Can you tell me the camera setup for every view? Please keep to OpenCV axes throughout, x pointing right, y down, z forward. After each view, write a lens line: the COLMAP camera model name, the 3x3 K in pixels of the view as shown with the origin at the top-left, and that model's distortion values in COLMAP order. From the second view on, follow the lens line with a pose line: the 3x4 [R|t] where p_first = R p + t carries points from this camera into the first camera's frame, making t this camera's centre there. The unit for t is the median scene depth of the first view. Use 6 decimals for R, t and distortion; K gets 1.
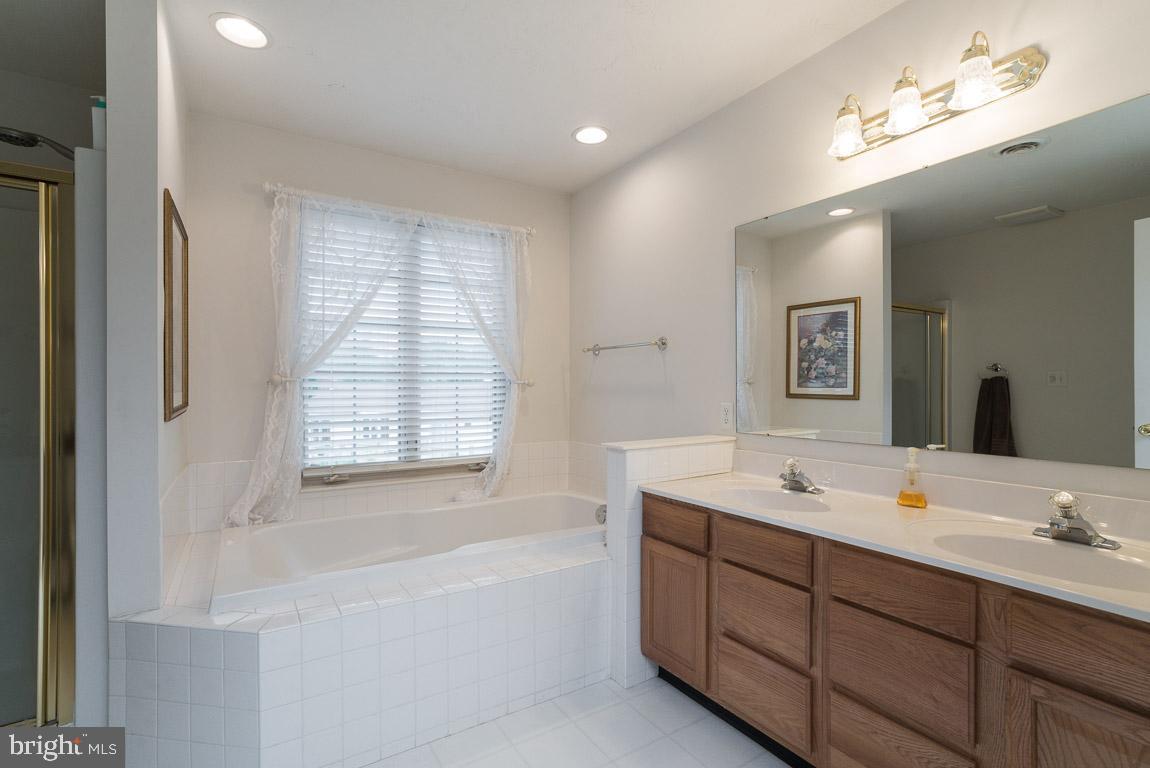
lens RADIAL K [[537.1, 0, 575.0], [0, 537.1, 387.9], [0, 0, 1]] dist [-0.041808, 0.021543]
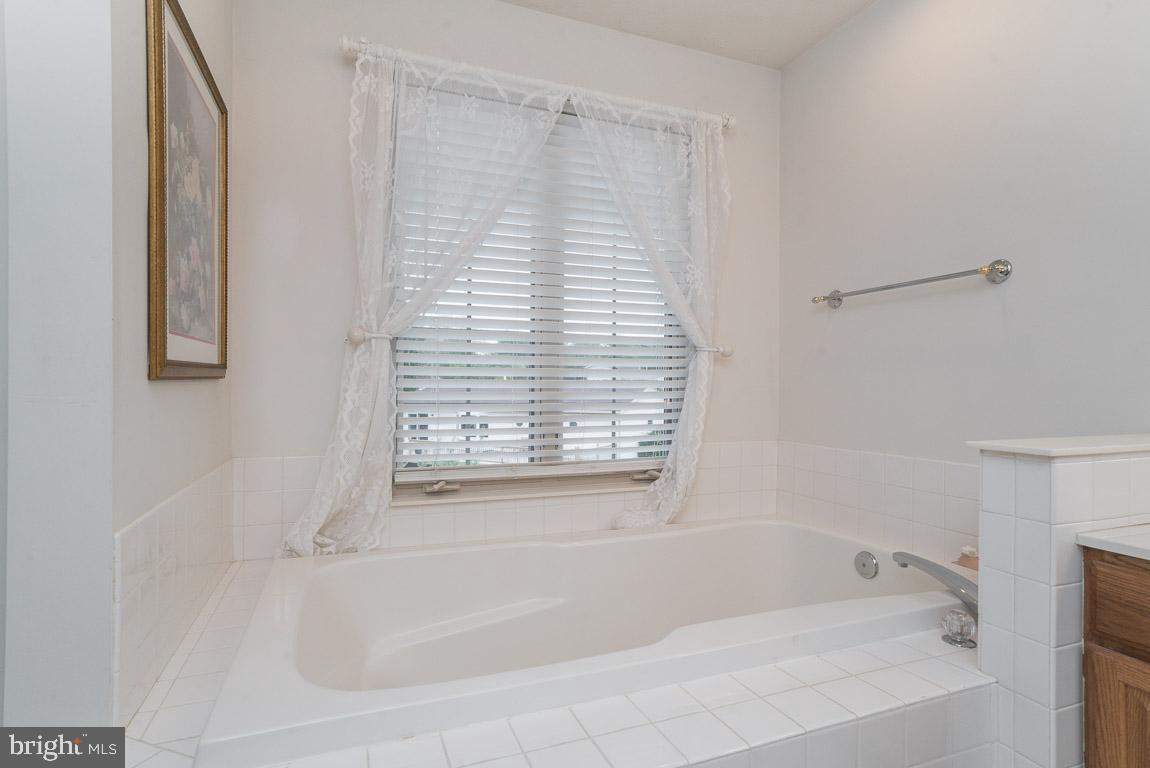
lens RADIAL K [[647.3, 0, 631.9], [0, 647.3, 395.7], [0, 0, 1]] dist [-0.047339, 0.045599]
pose [[0.991949, 0.019287, -0.125160, -0.116845], [-0.016172, 0.999535, 0.025851, 0.032514], [0.125600, -0.023619, 0.991800, 0.239313]]
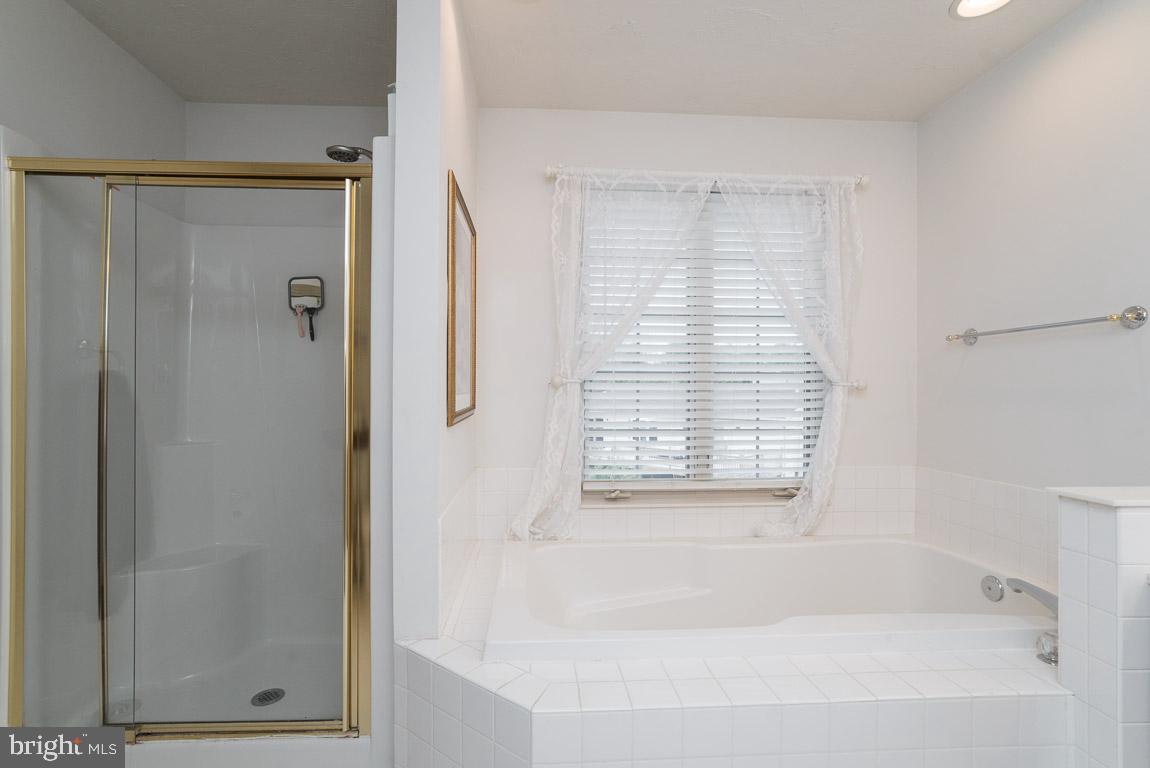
lens RADIAL K [[583.0, 0, 576.1], [0, 583.0, 393.6], [0, 0, 1]] dist [-0.003104, 0.000697]
pose [[0.886930, 0.007236, -0.461847, -0.071648], [-0.005539, 0.999972, 0.005029, 0.000833], [0.461871, -0.001902, 0.886945, 0.128159]]
